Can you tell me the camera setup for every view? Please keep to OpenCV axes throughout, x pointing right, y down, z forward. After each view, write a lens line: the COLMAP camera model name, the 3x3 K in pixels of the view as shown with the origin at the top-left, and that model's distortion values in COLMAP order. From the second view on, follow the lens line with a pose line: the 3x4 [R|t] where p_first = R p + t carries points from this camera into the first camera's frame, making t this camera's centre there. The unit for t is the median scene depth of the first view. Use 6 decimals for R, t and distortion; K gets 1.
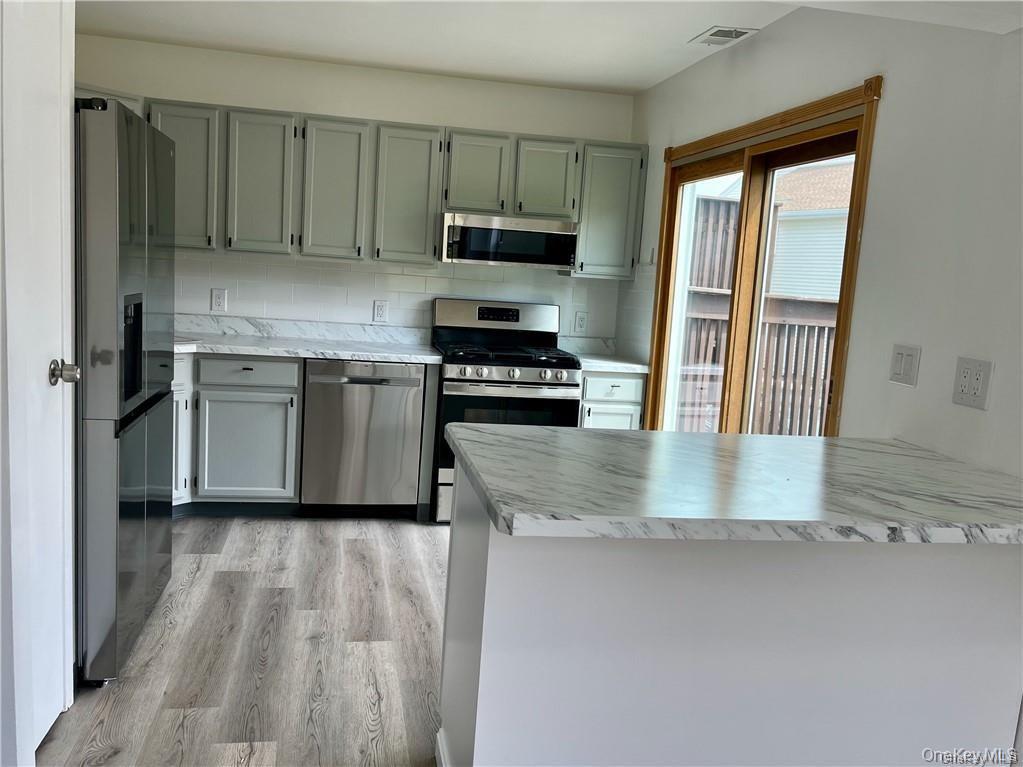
lens RADIAL K [[879.8, 0, 501.4], [0, 879.8, 391.2], [0, 0, 1]] dist [0.054179, -0.057472]
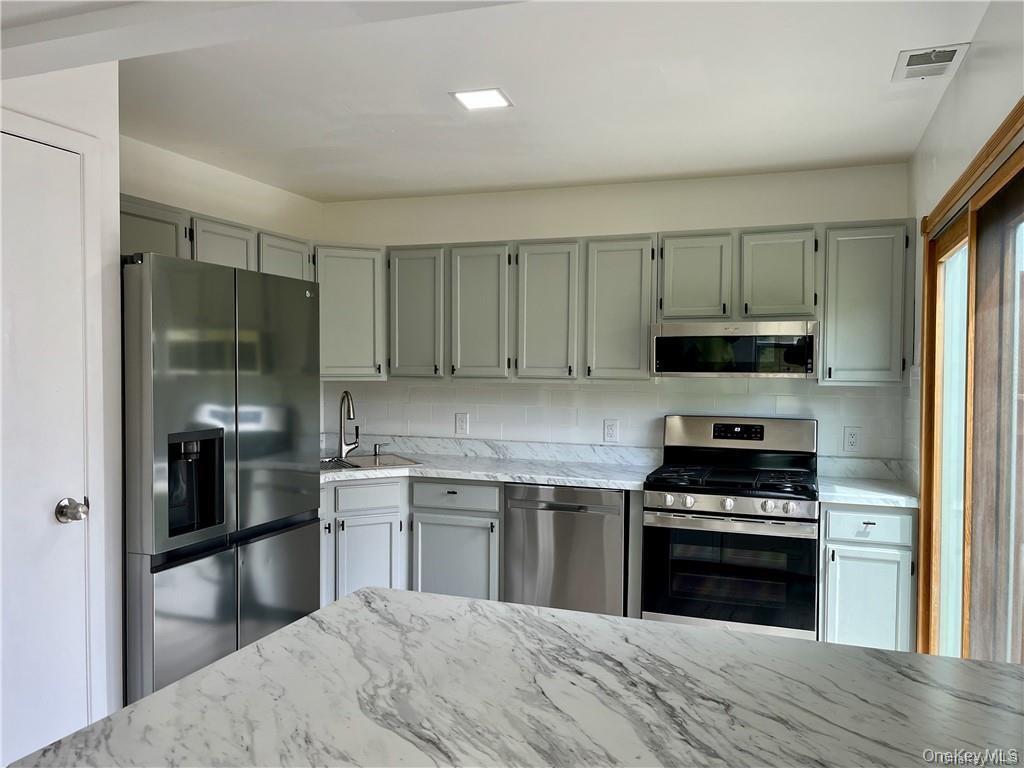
lens RADIAL K [[804.7, 0, 509.7], [0, 804.7, 392.9], [0, 0, 1]] dist [0.043585, -0.062718]
pose [[0.860866, -0.041261, -0.507155, 0.233426], [-0.021676, 0.992828, -0.117568, -0.030469], [0.508369, 0.112203, 0.853798, 0.225112]]
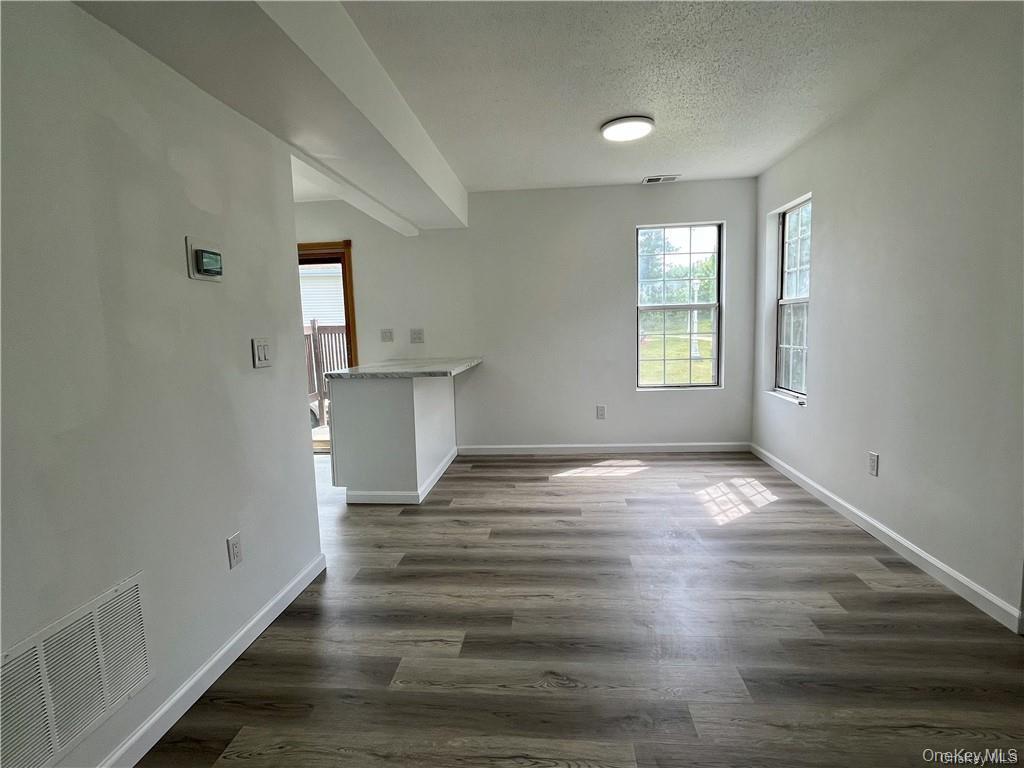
lens RADIAL K [[526.9, 0, 509.1], [0, 526.9, 386.5], [0, 0, 1]] dist [-0.006016, 0.001660]
pose [[0.271345, -0.187489, 0.944044, -0.715019], [0.180955, 0.973290, 0.141286, -0.022823], [-0.945319, 0.132493, 0.298024, 0.036894]]
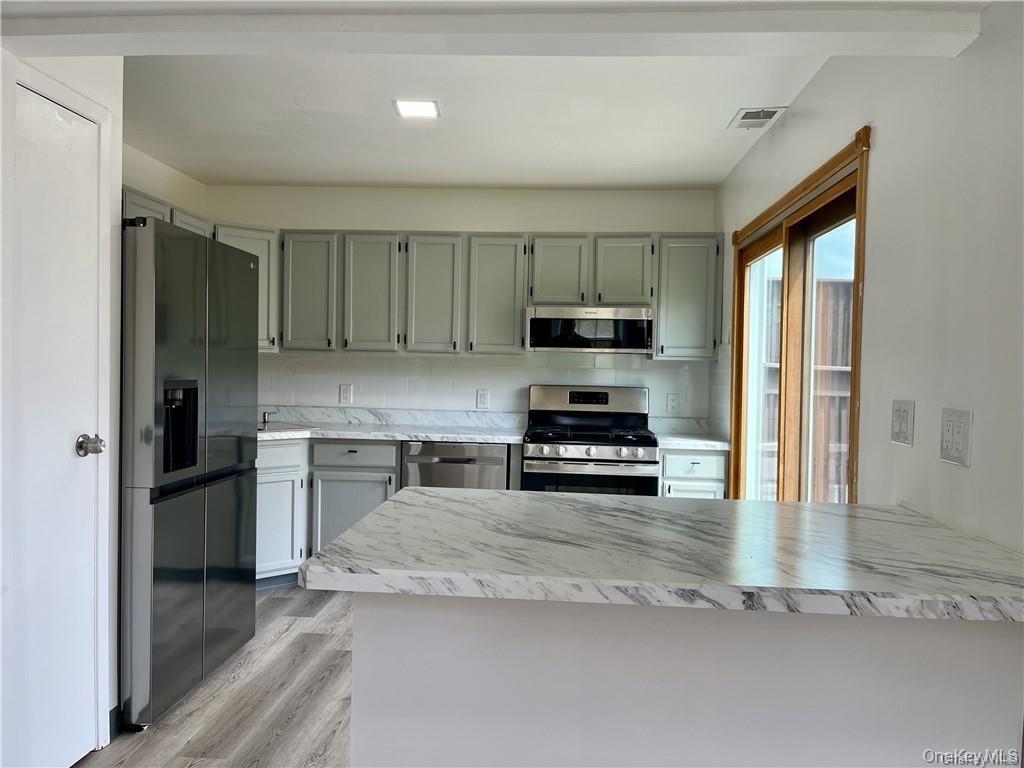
lens RADIAL K [[777.8, 0, 512.4], [0, 777.8, 390.0], [0, 0, 1]] dist [0.057425, -0.077771]
pose [[0.968671, -0.037008, -0.245576, 0.156298], [0.007243, 0.992624, -0.121014, 0.018653], [0.248244, 0.115444, 0.961794, 0.073180]]
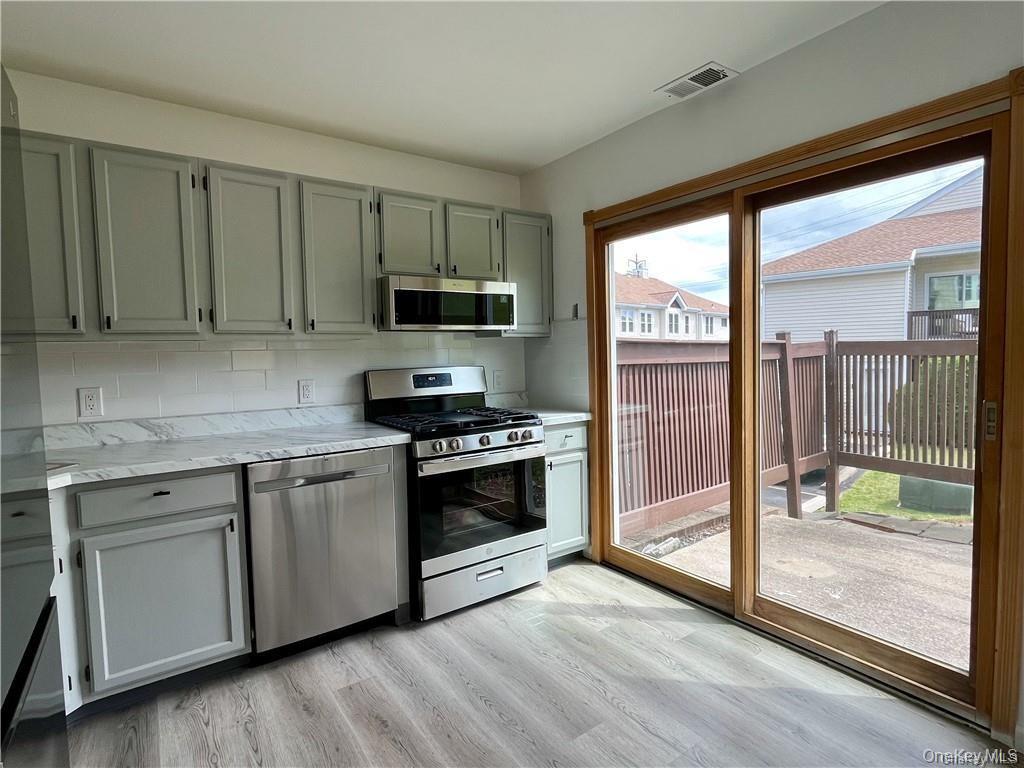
lens RADIAL K [[526.9, 0, 505.7], [0, 526.9, 381.0], [0, 0, 1]] dist [-0.006016, 0.001660]
pose [[0.907592, -0.109040, 0.405447, -0.189917], [0.137856, 0.989541, -0.042467, -0.056525], [-0.396576, 0.094436, 0.913131, 0.476650]]
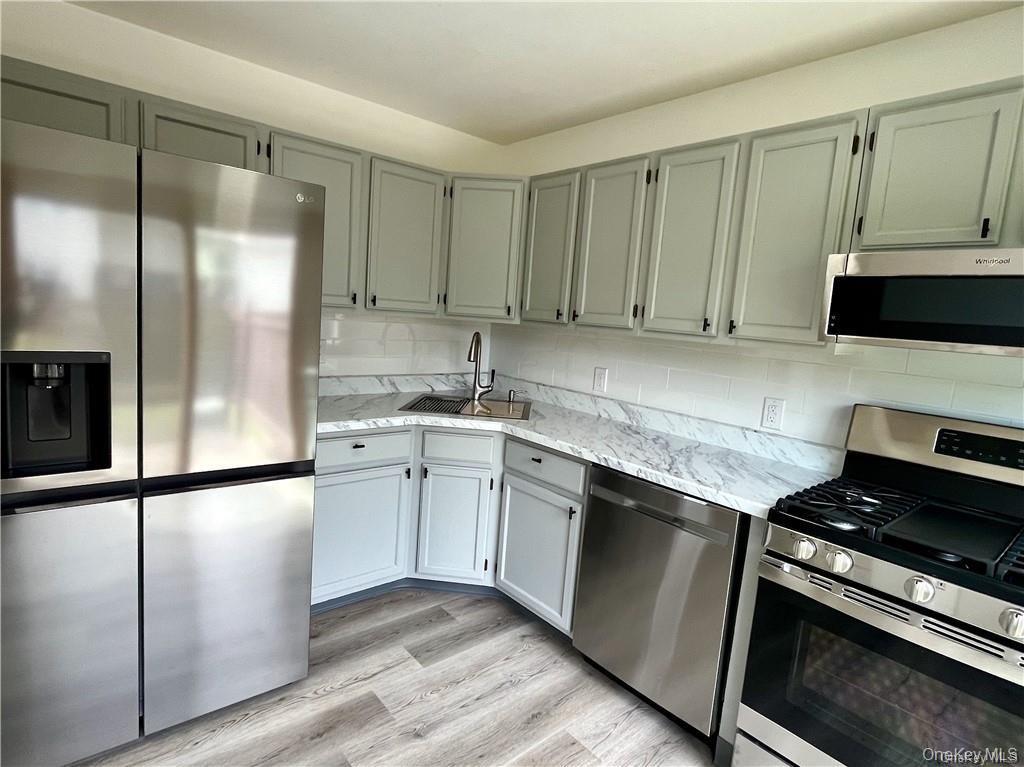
lens RADIAL K [[550.3, 0, 502.0], [0, 550.3, 378.9], [0, 0, 1]] dist [-0.010282, 0.003565]
pose [[0.496828, 0.075439, -0.864564, 0.141683], [-0.161504, 0.986849, -0.006700, -0.090064], [0.852689, 0.142959, 0.502478, 0.670219]]
